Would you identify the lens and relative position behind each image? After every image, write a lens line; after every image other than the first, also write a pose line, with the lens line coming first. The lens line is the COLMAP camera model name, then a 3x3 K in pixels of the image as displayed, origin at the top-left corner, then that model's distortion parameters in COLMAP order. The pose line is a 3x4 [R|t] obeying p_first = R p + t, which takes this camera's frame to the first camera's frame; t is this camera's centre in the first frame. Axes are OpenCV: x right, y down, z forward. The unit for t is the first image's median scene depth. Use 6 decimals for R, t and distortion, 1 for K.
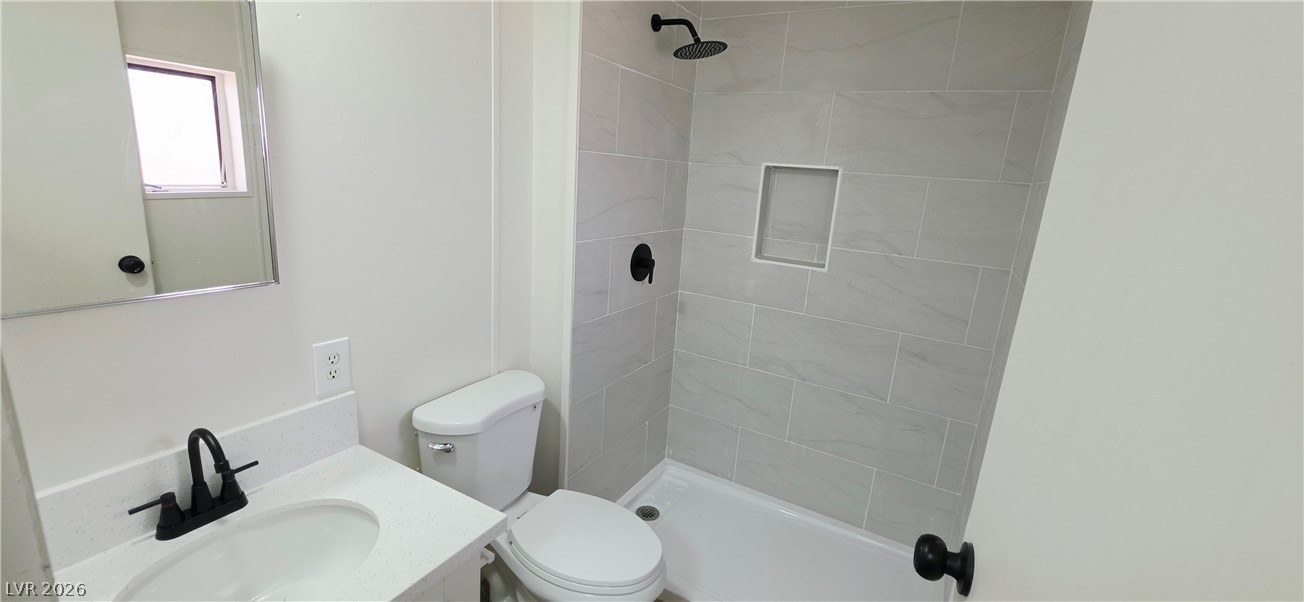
lens RADIAL K [[527.5, 0, 653.9], [0, 527.5, 293.7], [0, 0, 1]] dist [-0.002925, -0.000192]
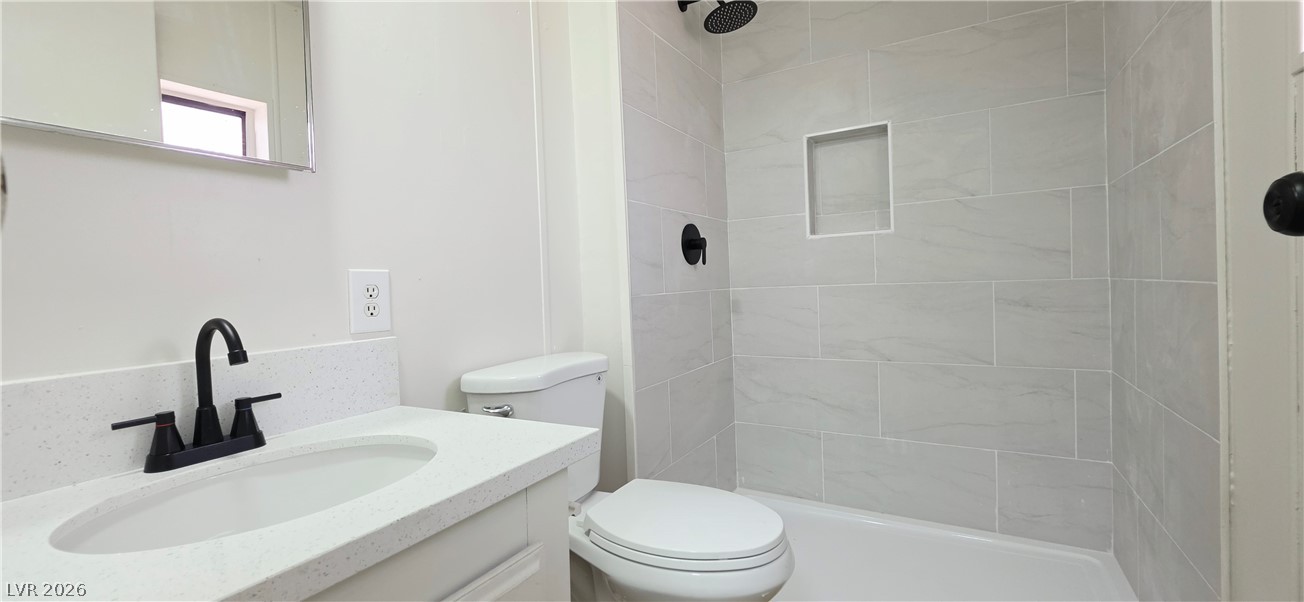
lens RADIAL K [[527.5, 0, 653.9], [0, 527.5, 293.7], [0, 0, 1]] dist [-0.002925, -0.000192]
pose [[0.994275, -0.106615, -0.007044, -0.097951], [0.102843, 0.972809, -0.207525, 0.222826], [0.028978, 0.205612, 0.978204, 0.119297]]
